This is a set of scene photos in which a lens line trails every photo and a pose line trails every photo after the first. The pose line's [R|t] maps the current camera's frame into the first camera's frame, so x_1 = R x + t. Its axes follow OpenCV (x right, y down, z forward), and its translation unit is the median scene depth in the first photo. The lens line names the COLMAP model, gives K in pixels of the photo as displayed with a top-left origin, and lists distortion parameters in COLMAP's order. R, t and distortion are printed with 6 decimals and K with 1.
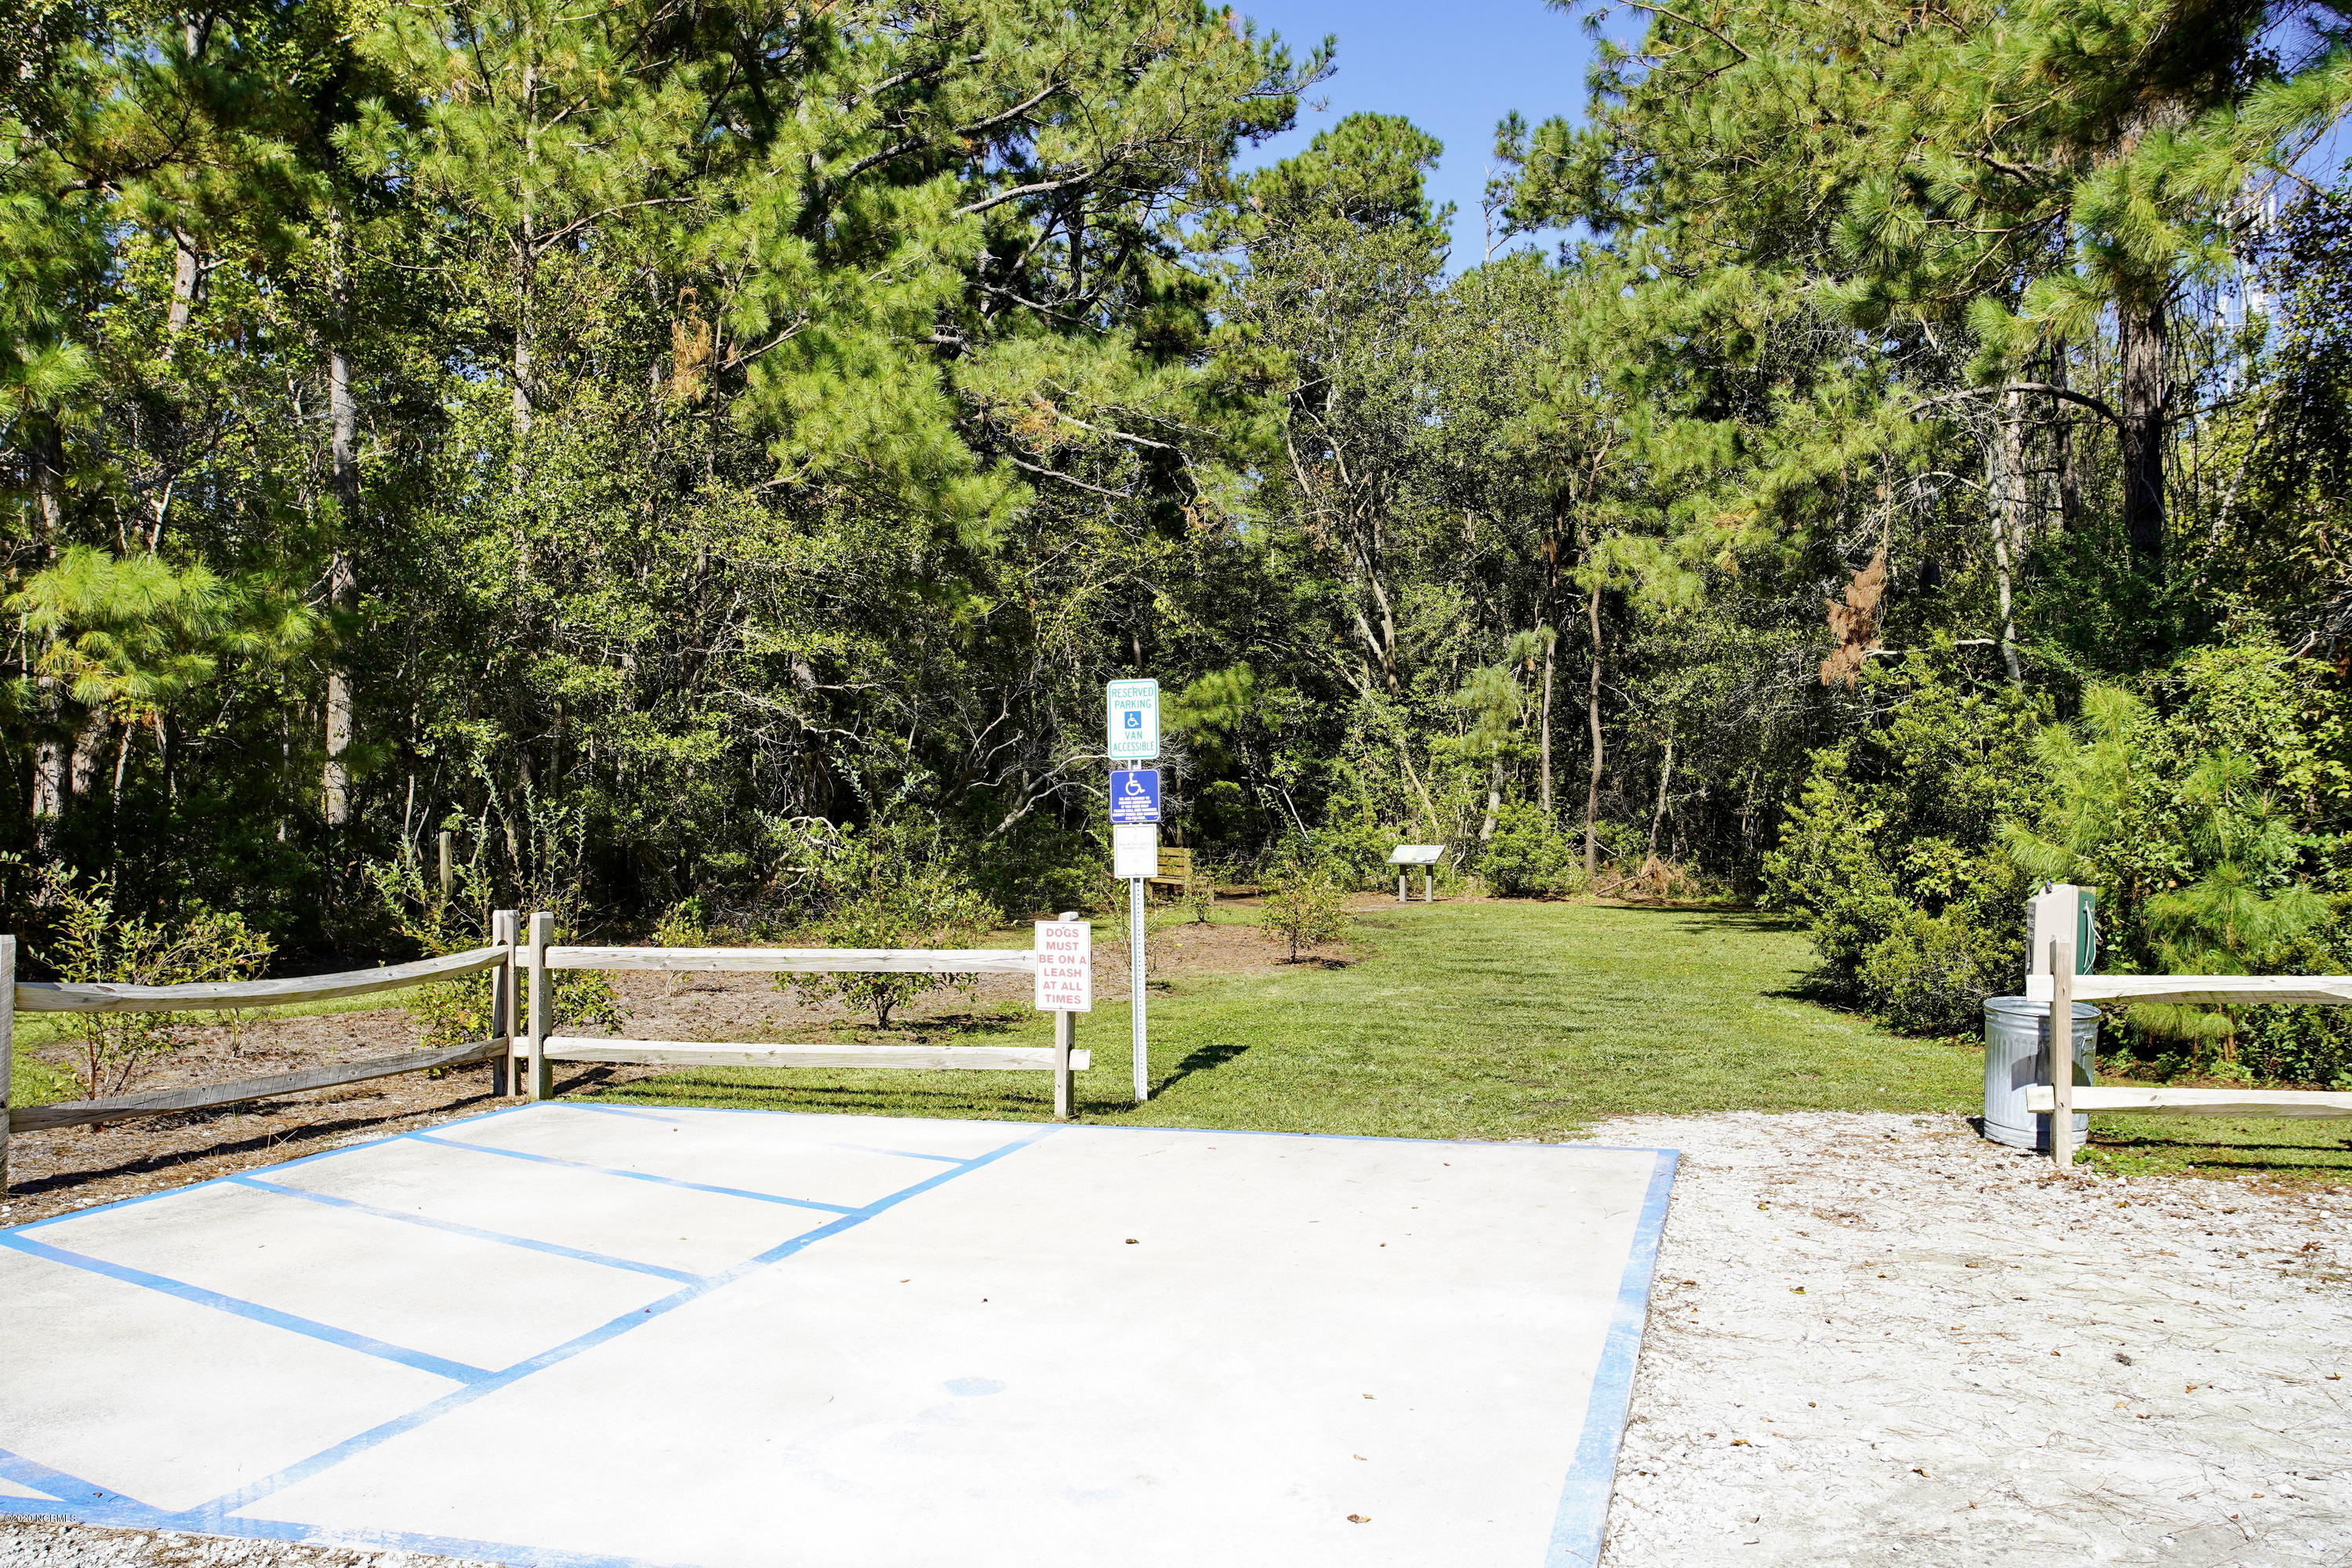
lens RADIAL K [[2111.8, 0, 1175.6], [0, 2111.8, 797.4], [0, 0, 1]] dist [0.011653, -0.023675]
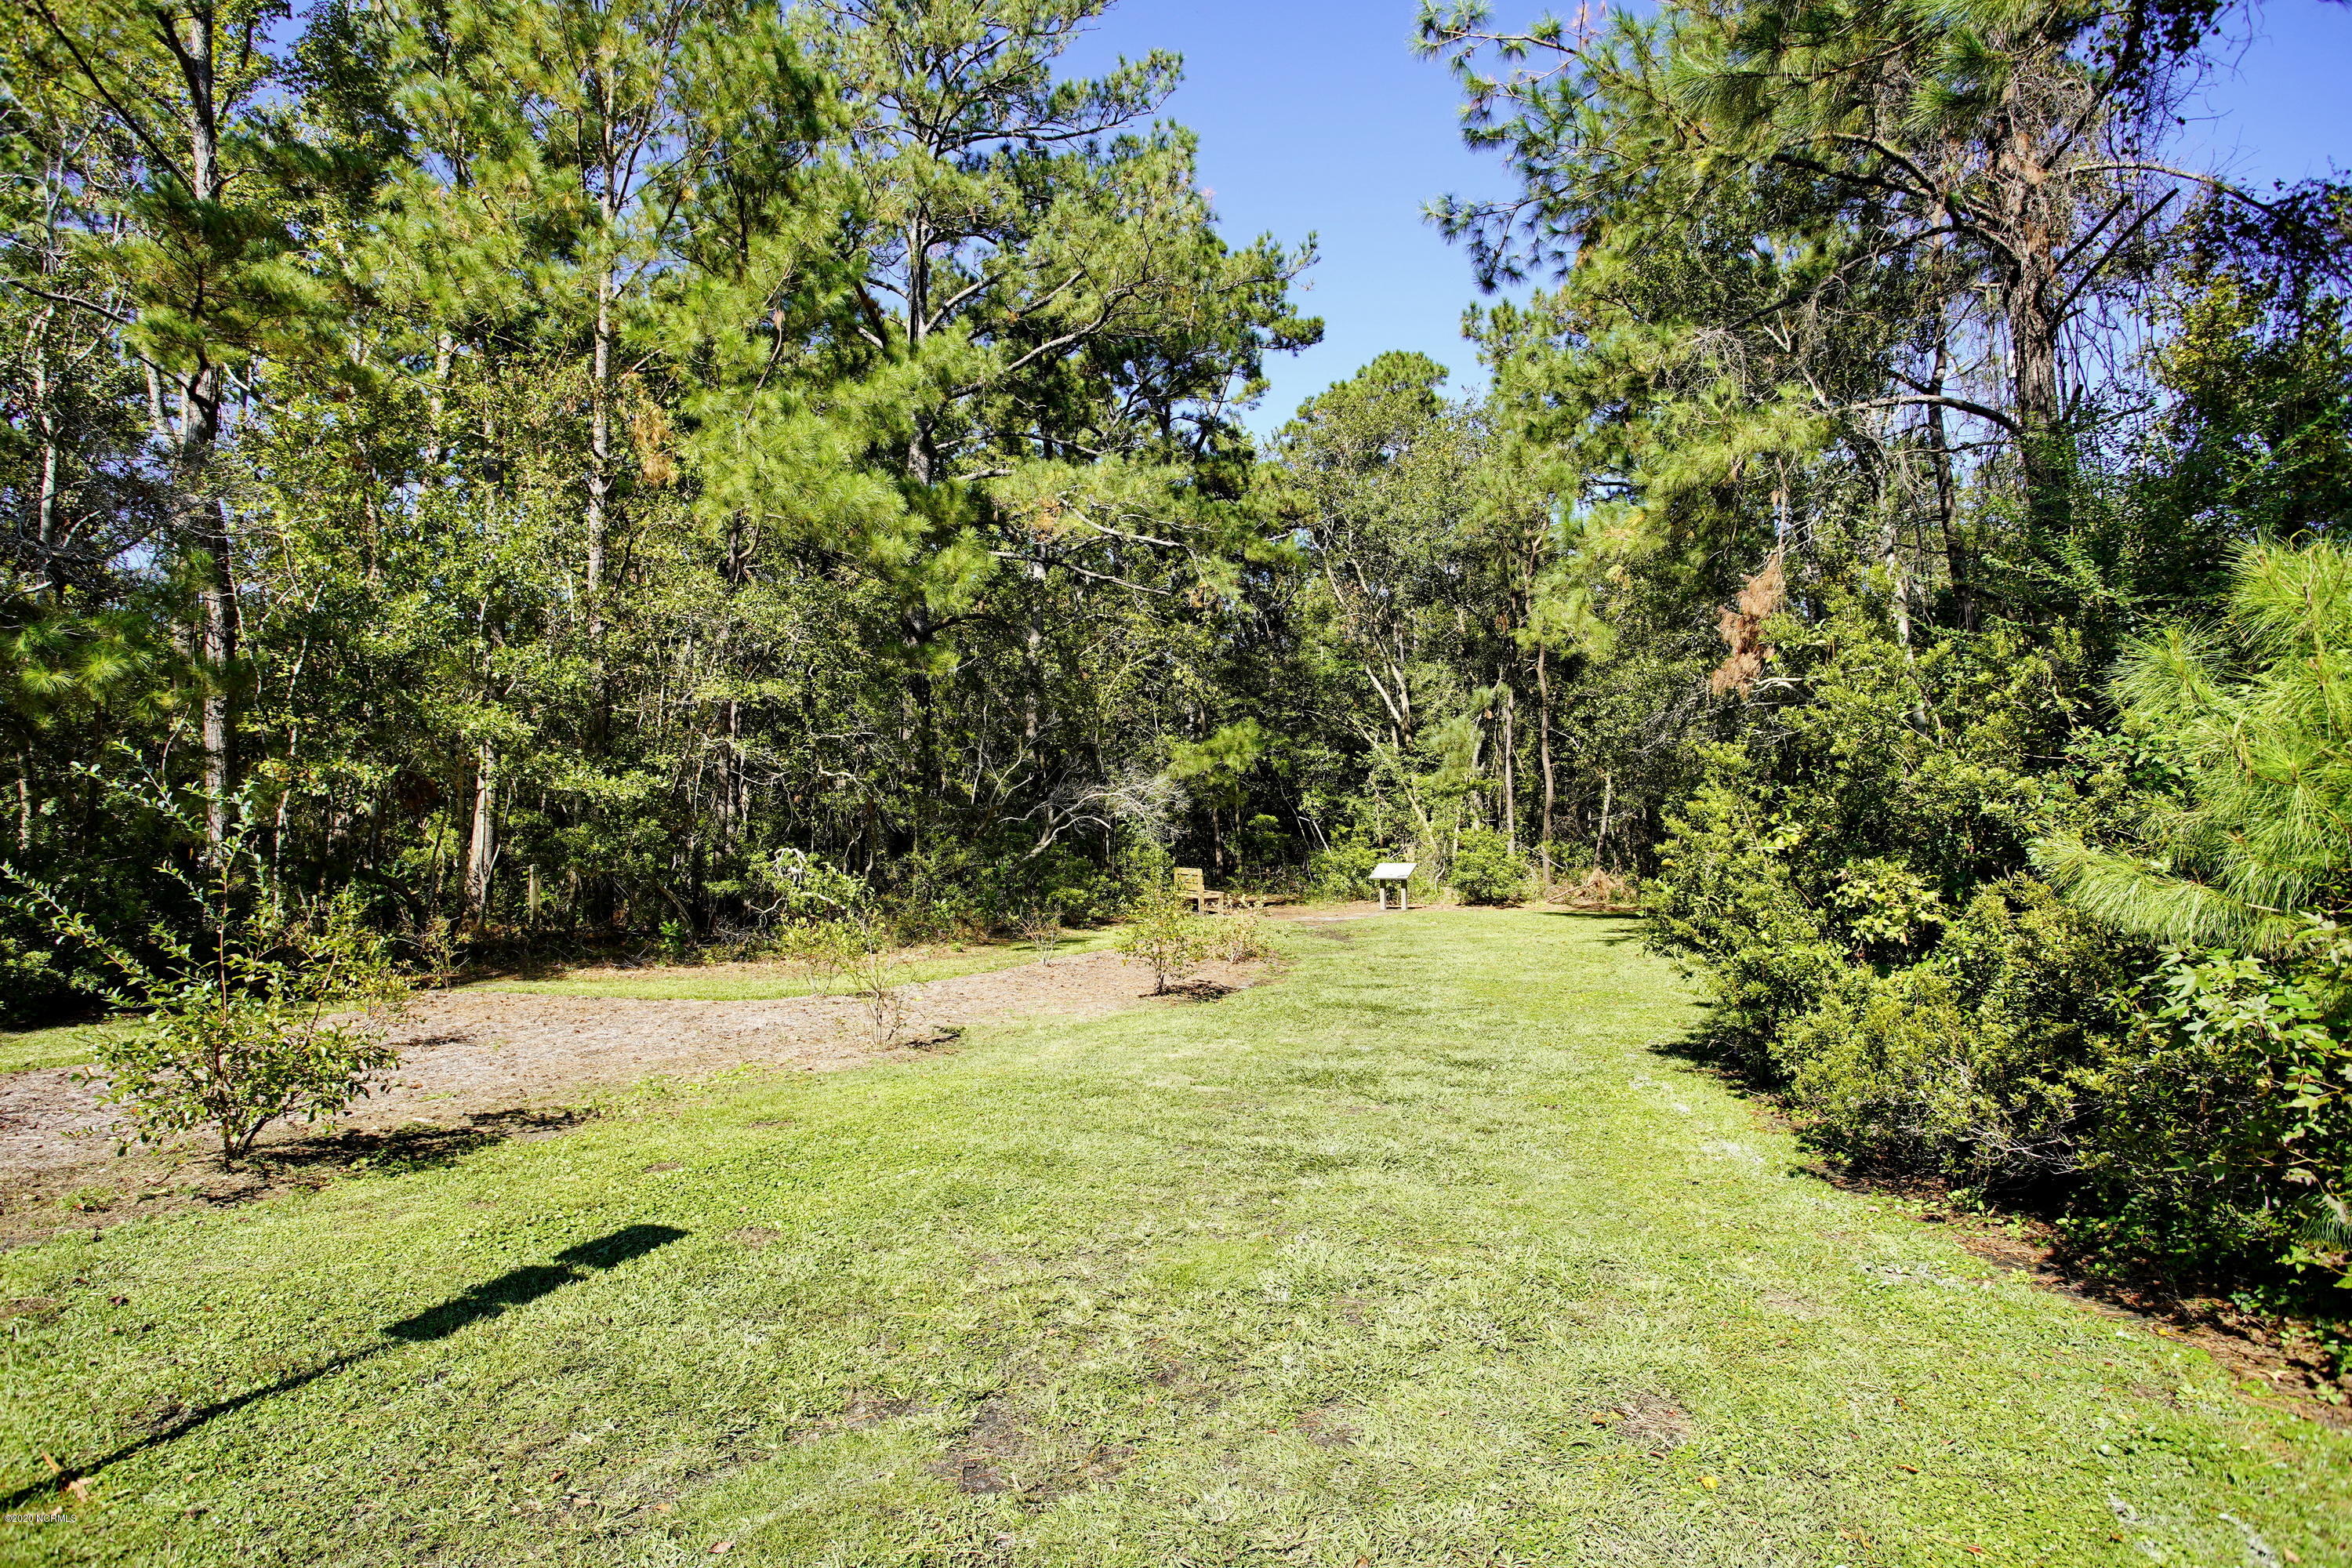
lens RADIAL K [[1261.7, 0, 1171.8], [0, 1261.7, 769.6], [0, 0, 1]] dist [-0.029838, 0.002582]
pose [[0.990819, -0.023588, -0.133121, 0.124432], [0.017101, 0.998619, -0.049668, 0.004025], [0.134109, 0.046936, 0.989854, 0.379661]]
